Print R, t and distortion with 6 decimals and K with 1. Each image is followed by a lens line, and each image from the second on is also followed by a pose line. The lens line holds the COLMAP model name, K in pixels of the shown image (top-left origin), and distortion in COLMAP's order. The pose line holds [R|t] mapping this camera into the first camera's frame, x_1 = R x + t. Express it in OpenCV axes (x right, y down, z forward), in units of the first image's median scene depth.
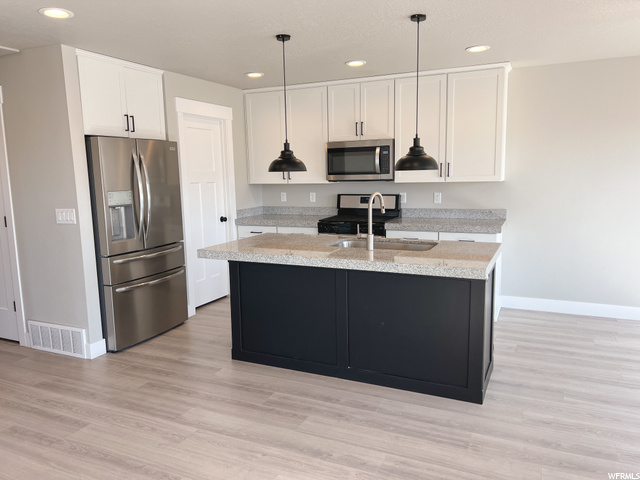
lens RADIAL K [[485.5, 0, 324.7], [0, 485.5, 239.2], [0, 0, 1]] dist [0.049072, -0.046001]
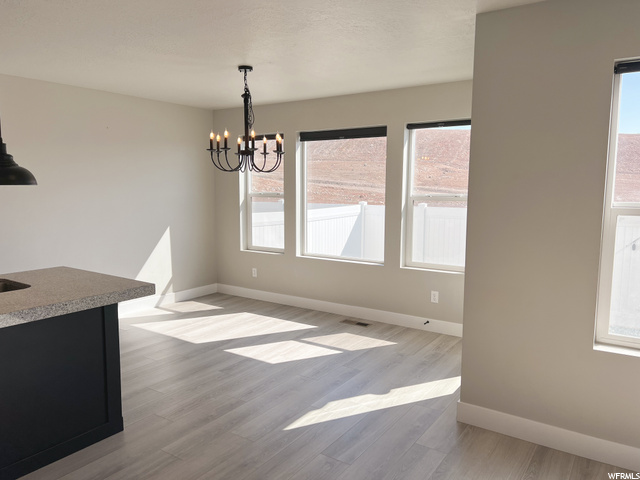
lens RADIAL K [[485.5, 0, 322.4], [0, 485.5, 245.0], [0, 0, 1]] dist [0.049072, -0.046001]
pose [[0.173256, -0.106547, 0.979097, -0.353194], [0.129903, 0.987918, 0.084520, -0.035514], [-0.976272, 0.112543, 0.185003, 0.274426]]
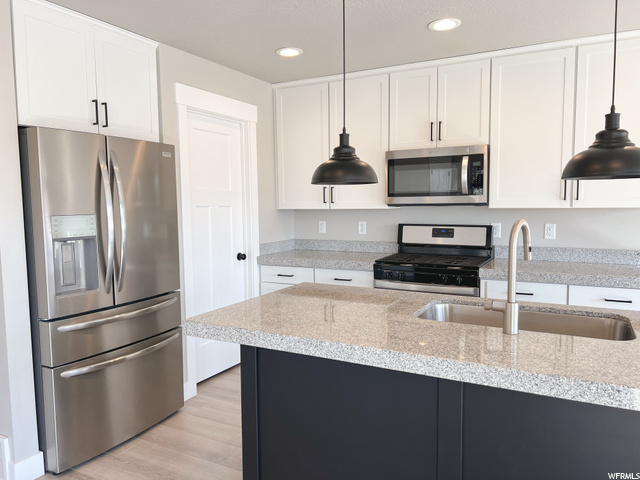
lens RADIAL K [[485.5, 0, 320.3], [0, 485.5, 243.2], [0, 0, 1]] dist [0.049072, -0.046001]
pose [[0.997880, 0.013973, -0.063563, -0.054496], [-0.017383, 0.998421, -0.053408, -0.030214], [0.062717, 0.054399, 0.996548, 0.346494]]
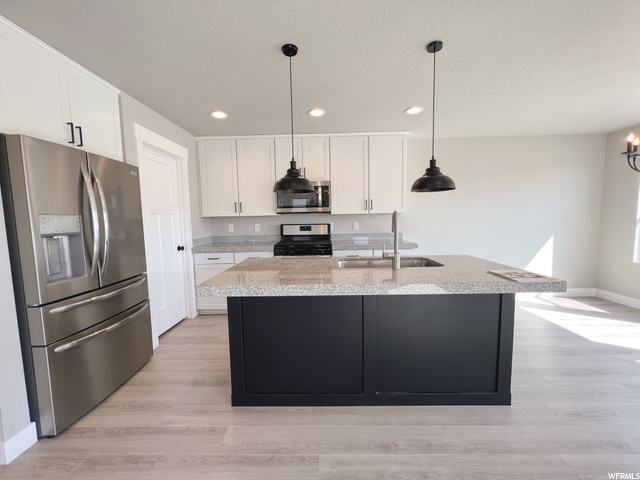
lens RADIAL K [[258.6, 0, 321.0], [0, 258.6, 239.8], [0, 0, 1]] dist [-0.003185, 0.001306]
pose [[0.915563, -0.033787, 0.400754, -0.188380], [0.059671, 0.996848, -0.052280, -0.013662], [-0.397724, 0.071779, 0.914693, 0.425521]]
